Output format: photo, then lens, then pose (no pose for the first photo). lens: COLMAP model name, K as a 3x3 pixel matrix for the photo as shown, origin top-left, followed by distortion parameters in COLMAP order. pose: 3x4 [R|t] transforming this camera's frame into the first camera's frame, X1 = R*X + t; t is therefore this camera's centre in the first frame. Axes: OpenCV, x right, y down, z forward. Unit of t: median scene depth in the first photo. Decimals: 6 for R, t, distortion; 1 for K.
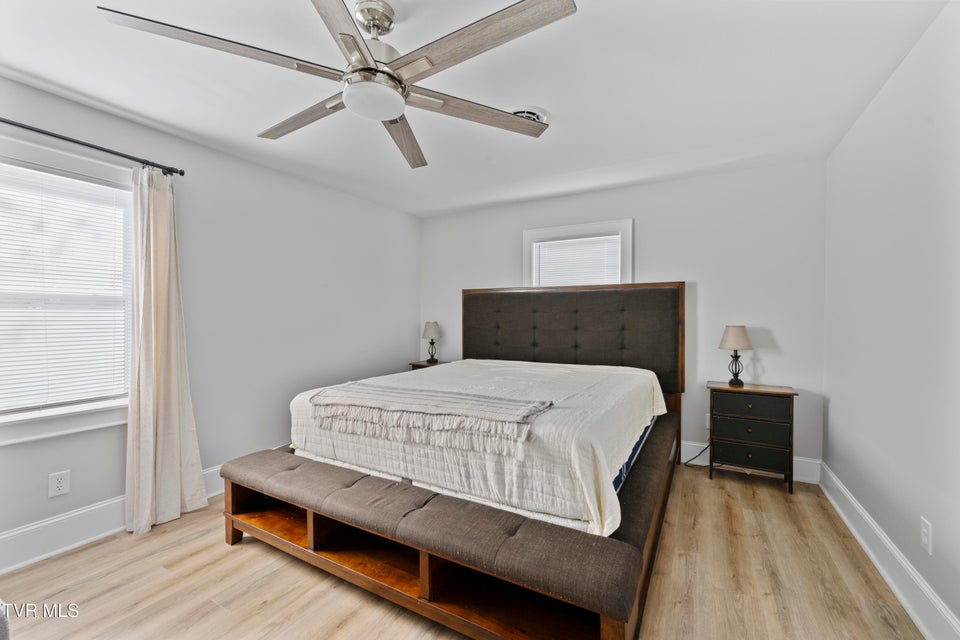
lens RADIAL K [[400.0, 0, 480.0], [0, 400.0, 320.0], [0, 0, 1]] dist [0.001136, 0.000229]
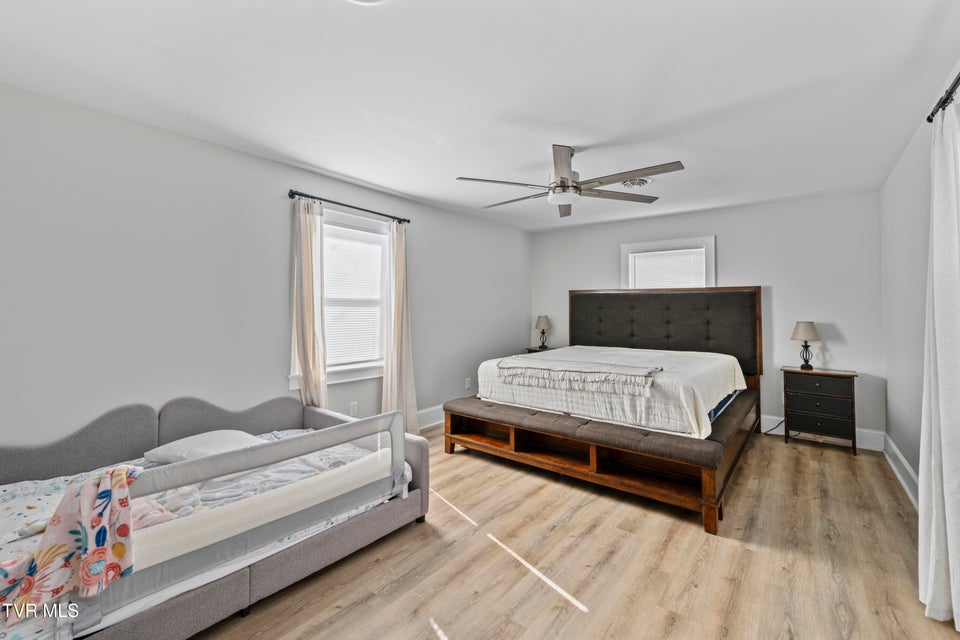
lens RADIAL K [[404.5, 0, 476.7], [0, 404.5, 293.9], [0, 0, 1]] dist [-0.000556, -0.000615]
pose [[0.985618, 0.000465, -0.168989, -0.217723], [-0.008673, 0.998817, -0.047841, -0.004087], [0.168767, 0.048619, 0.984456, -0.567986]]
